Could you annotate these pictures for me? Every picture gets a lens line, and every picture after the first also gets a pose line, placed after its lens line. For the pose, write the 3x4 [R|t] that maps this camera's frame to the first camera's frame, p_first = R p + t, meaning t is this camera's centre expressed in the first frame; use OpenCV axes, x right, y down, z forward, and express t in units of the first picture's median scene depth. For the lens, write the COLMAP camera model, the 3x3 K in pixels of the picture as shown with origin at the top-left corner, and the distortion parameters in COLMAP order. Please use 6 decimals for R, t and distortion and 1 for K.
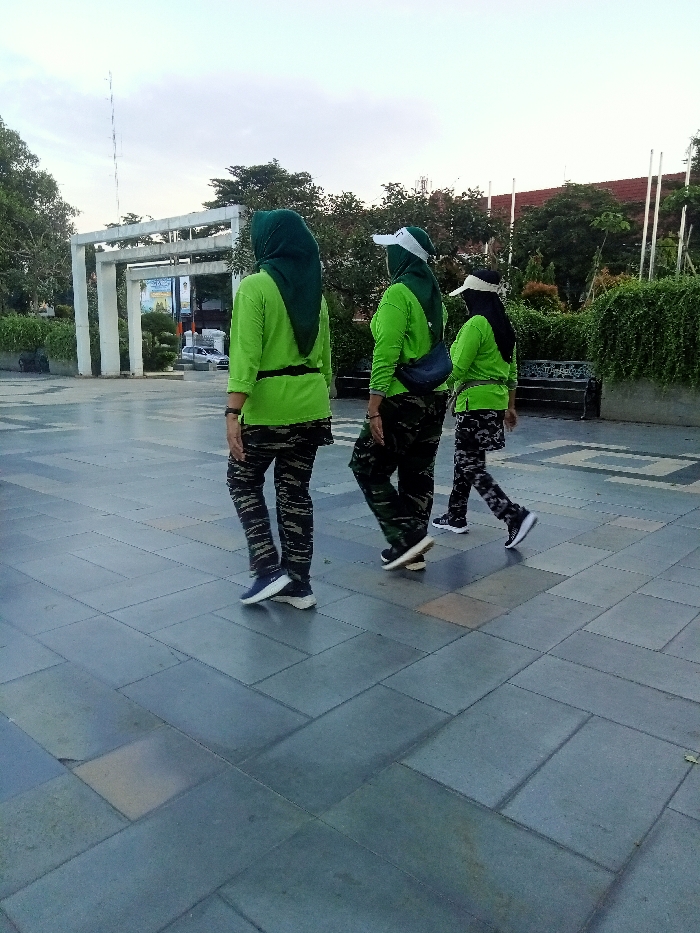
lens RADIAL K [[690.7, 0, 346.3], [0, 690.7, 466.2], [0, 0, 1]] dist [0.044550, -0.041725]
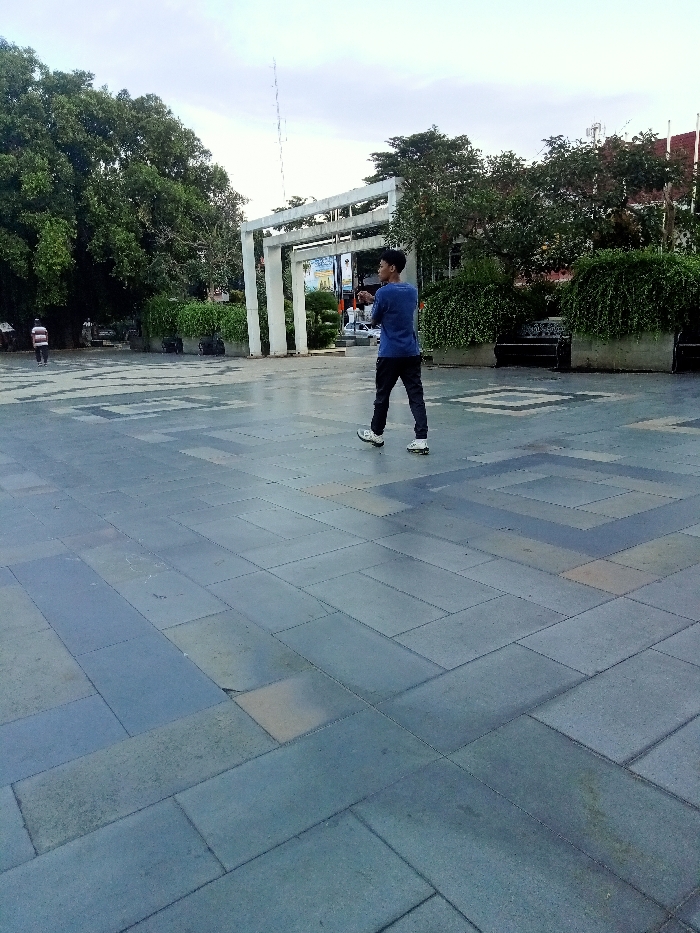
lens RADIAL K [[689.5, 0, 347.2], [0, 689.5, 470.2], [0, 0, 1]] dist [0.023186, -0.002437]
pose [[0.972767, -0.006390, -0.231697, 0.004774], [0.016847, 0.998925, 0.043185, 0.001209], [0.231172, -0.045912, 0.971829, -0.003950]]
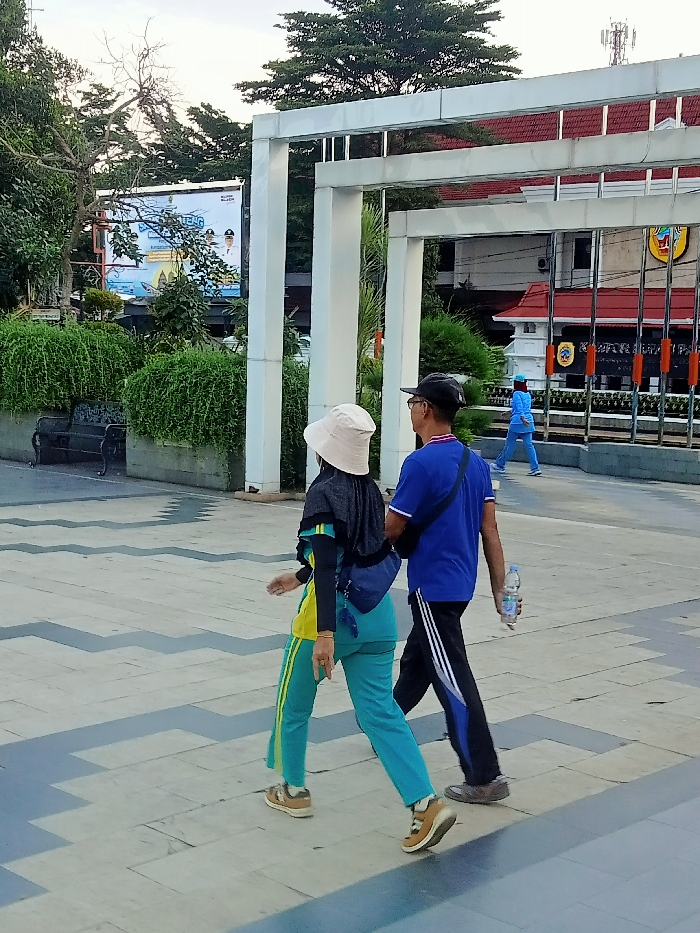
lens RADIAL K [[1372.4, 0, 347.0], [0, 1372.4, 475.9], [0, 0, 1]] dist [0.137801, -0.486803]
pose [[0.999222, 0.019995, -0.033989, -0.347605], [-0.022719, 0.996395, -0.081743, -0.092042], [0.032232, 0.082451, 0.996074, 0.320841]]
